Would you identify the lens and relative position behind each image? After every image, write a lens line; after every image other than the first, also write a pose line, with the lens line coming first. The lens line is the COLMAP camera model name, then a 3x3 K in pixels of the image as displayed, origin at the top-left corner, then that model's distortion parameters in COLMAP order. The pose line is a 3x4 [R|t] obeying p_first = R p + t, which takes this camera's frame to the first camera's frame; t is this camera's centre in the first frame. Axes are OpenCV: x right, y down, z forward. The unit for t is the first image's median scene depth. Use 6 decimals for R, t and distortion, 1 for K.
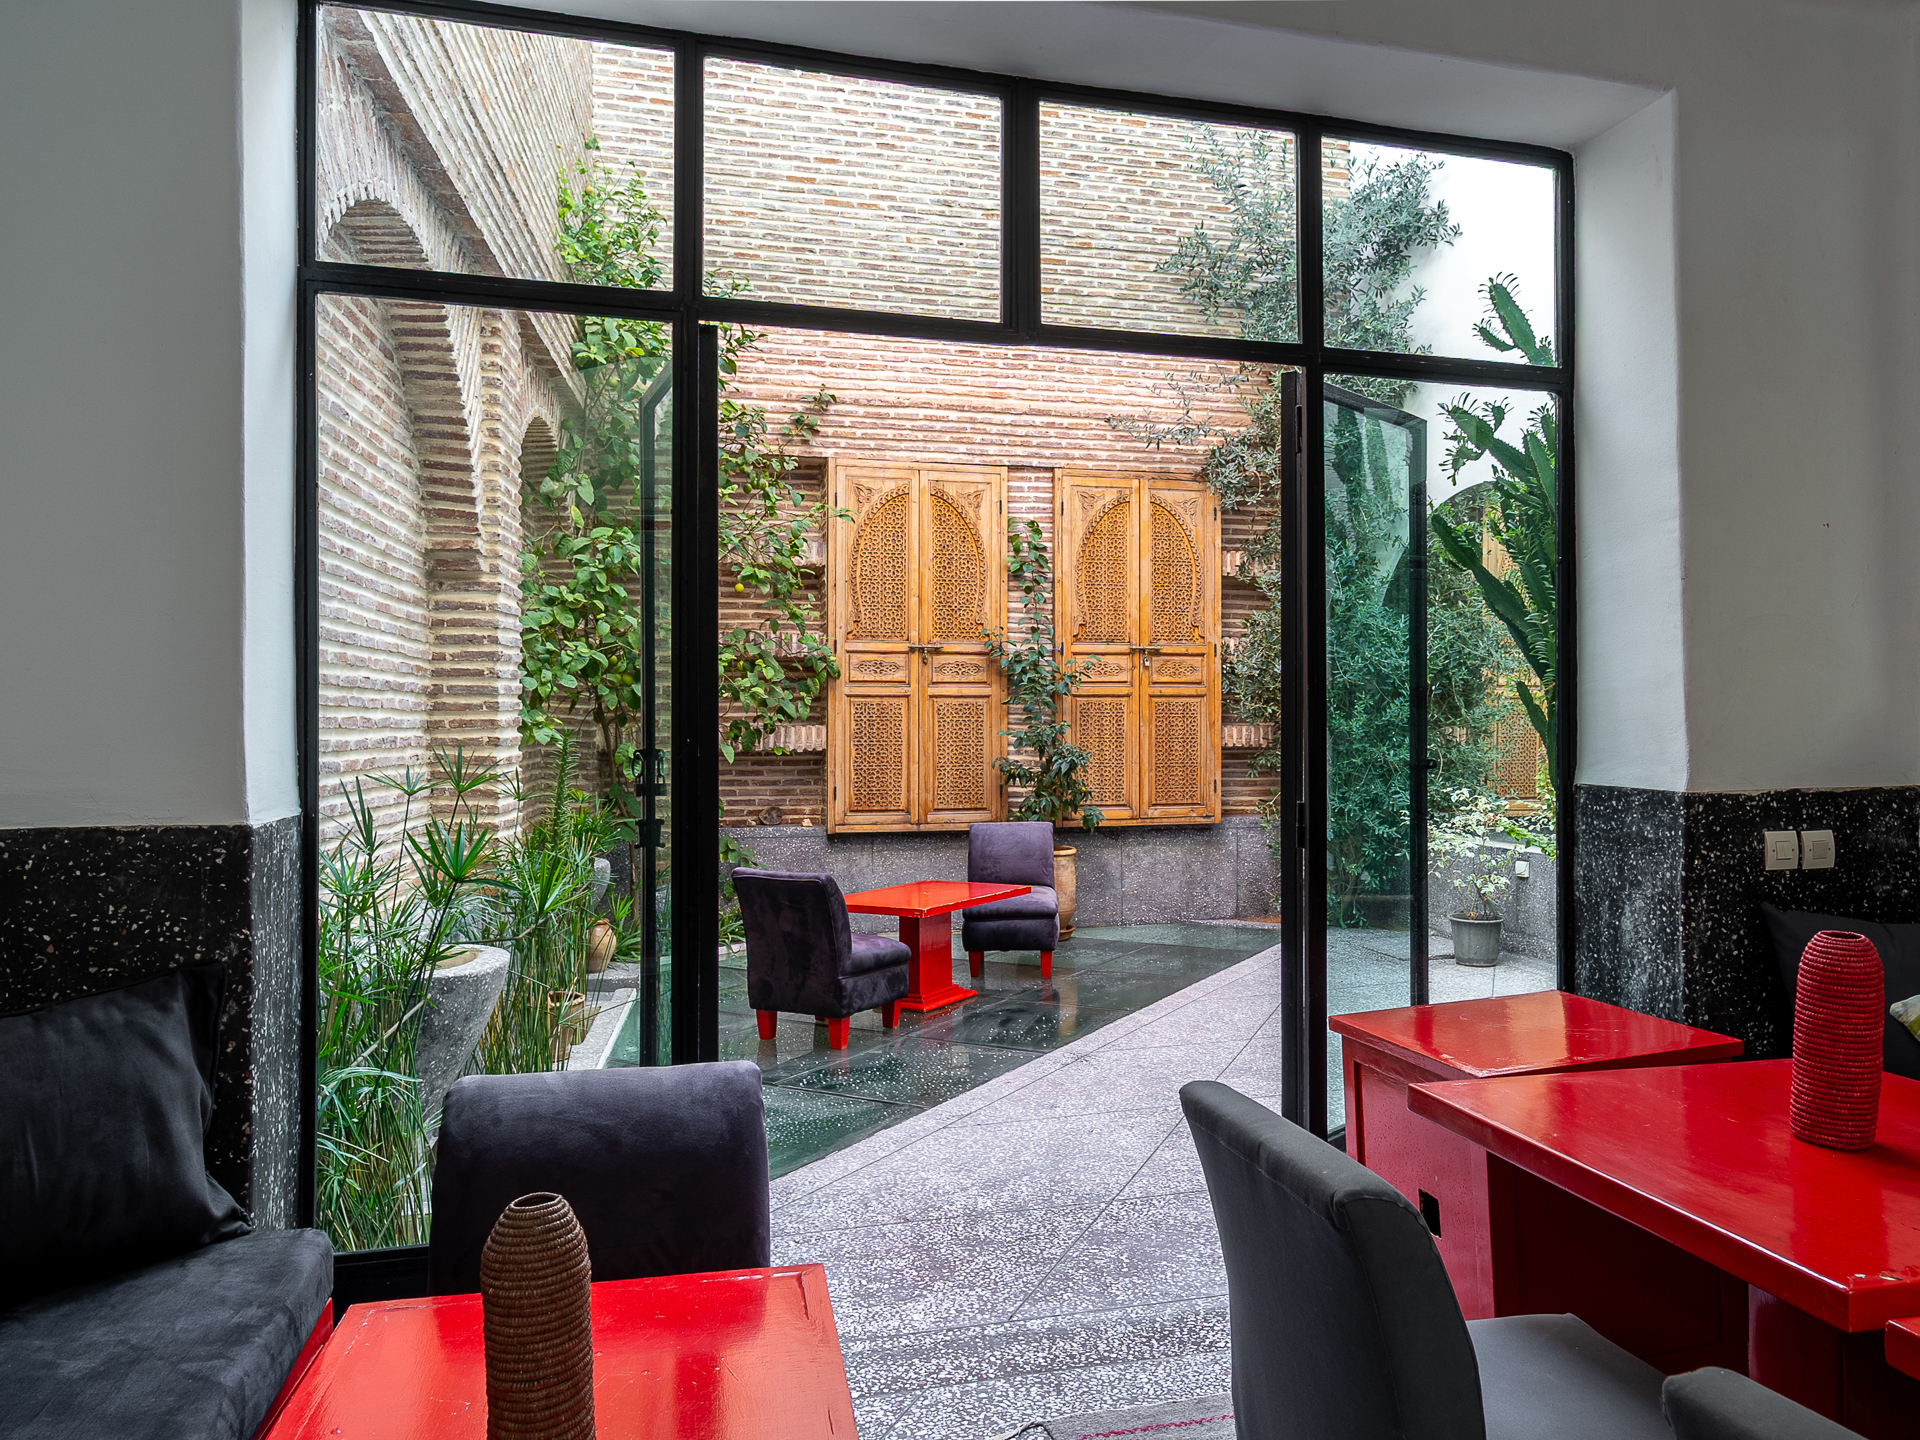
lens RADIAL K [[1393.7, 0, 958.2], [0, 1393.7, 717.3], [0, 0, 1]] dist [0.002759, 0.008206]
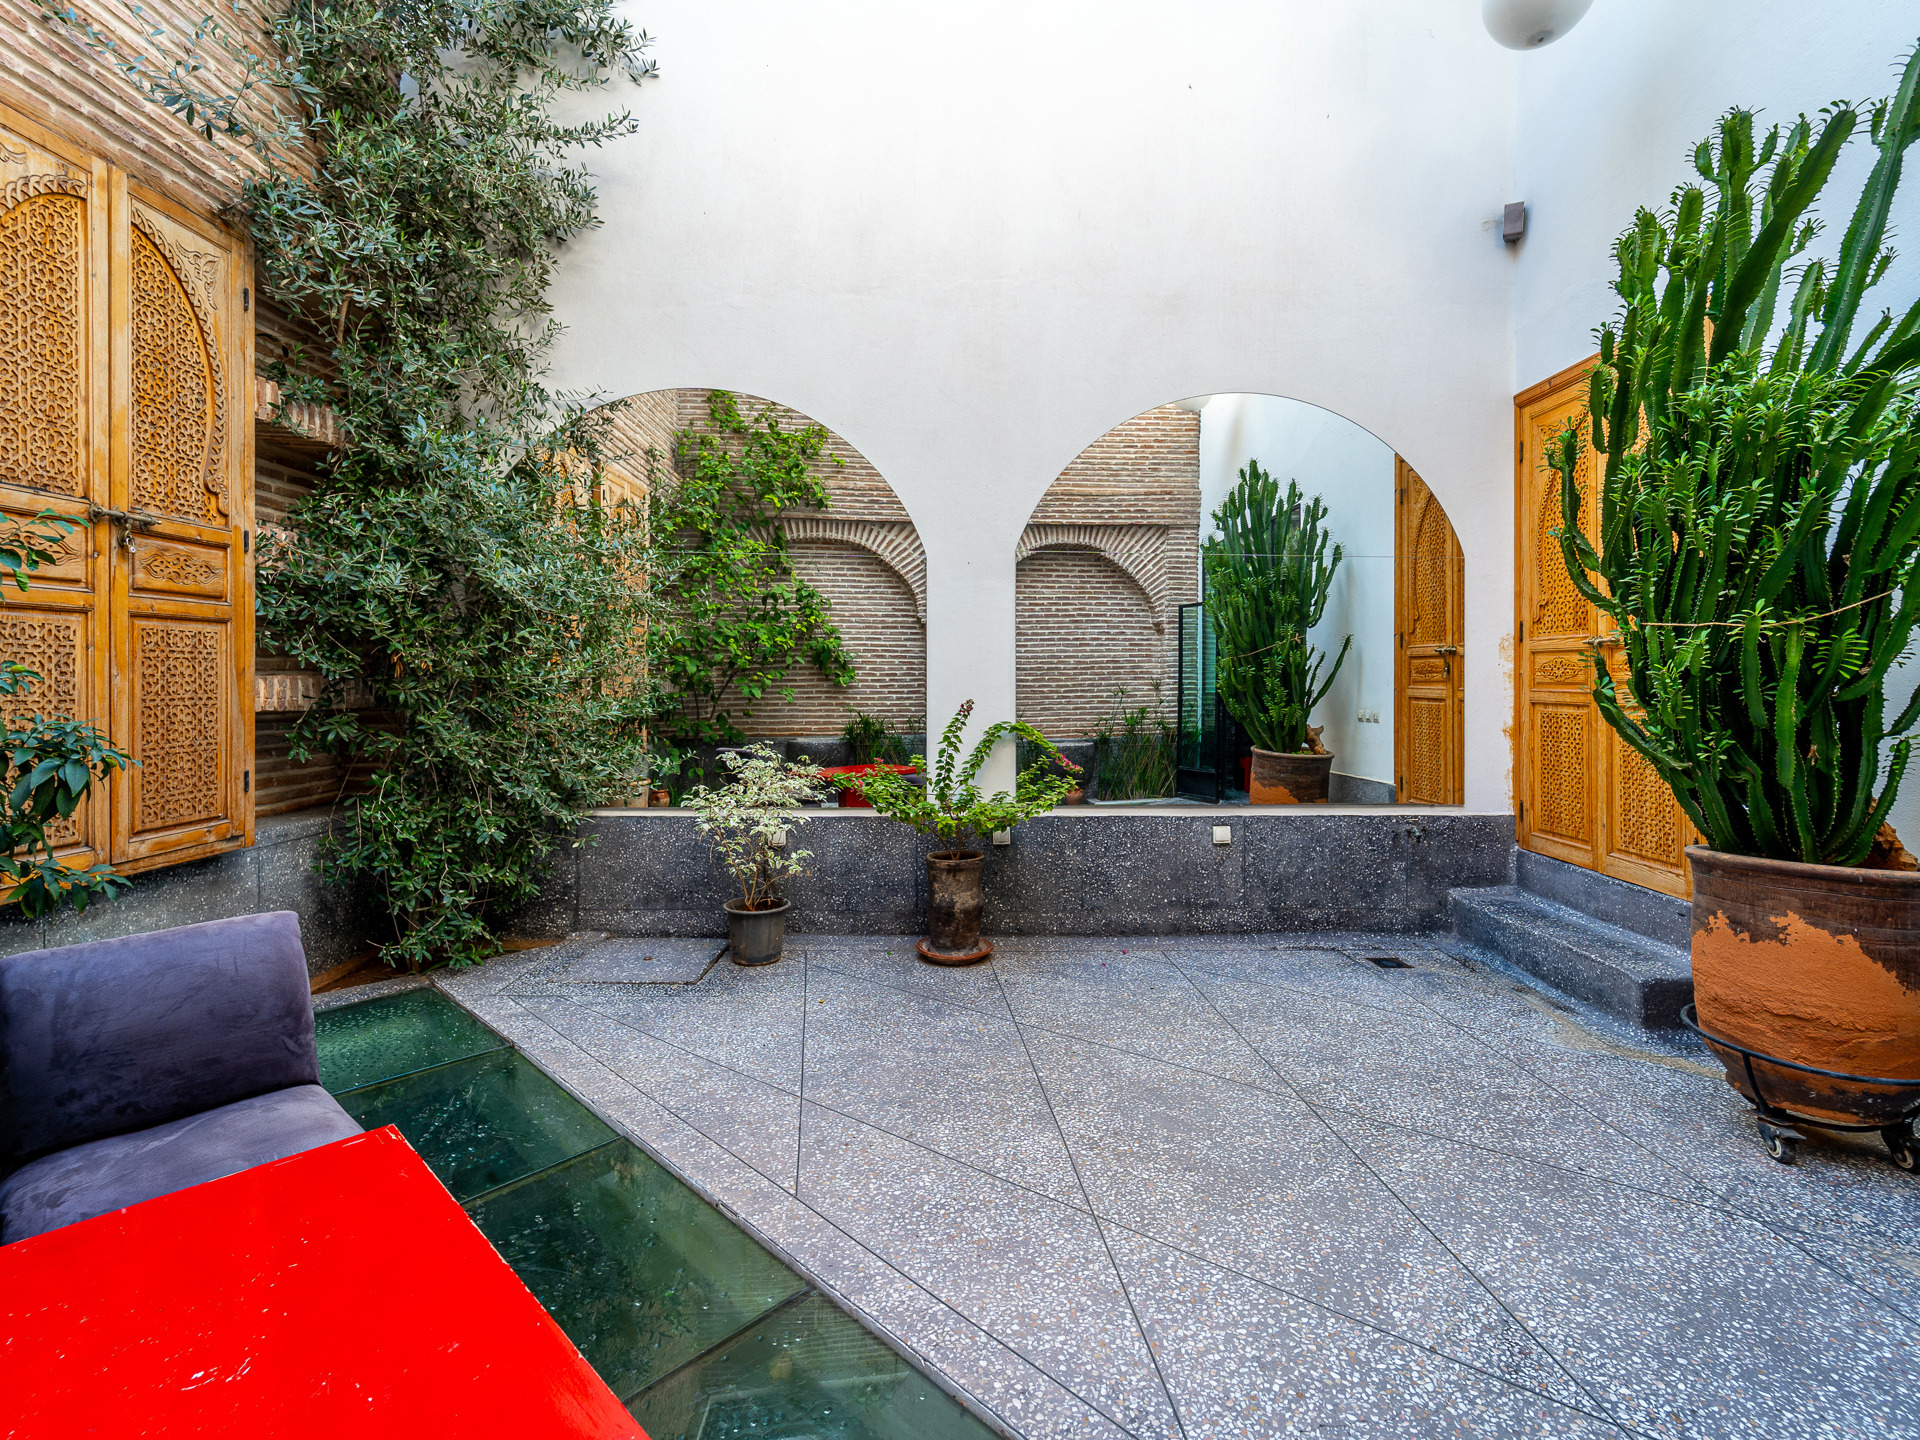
lens RADIAL K [[935.0, 0, 960.8], [0, 935.0, 699.0], [0, 0, 1]] dist [-0.000889, 0.000200]
pose [[0.197248, -0.011181, 0.980290, -0.233465], [-0.004078, 0.999917, 0.012225, 0.017390], [-0.980345, -0.006409, 0.197186, 1.138136]]
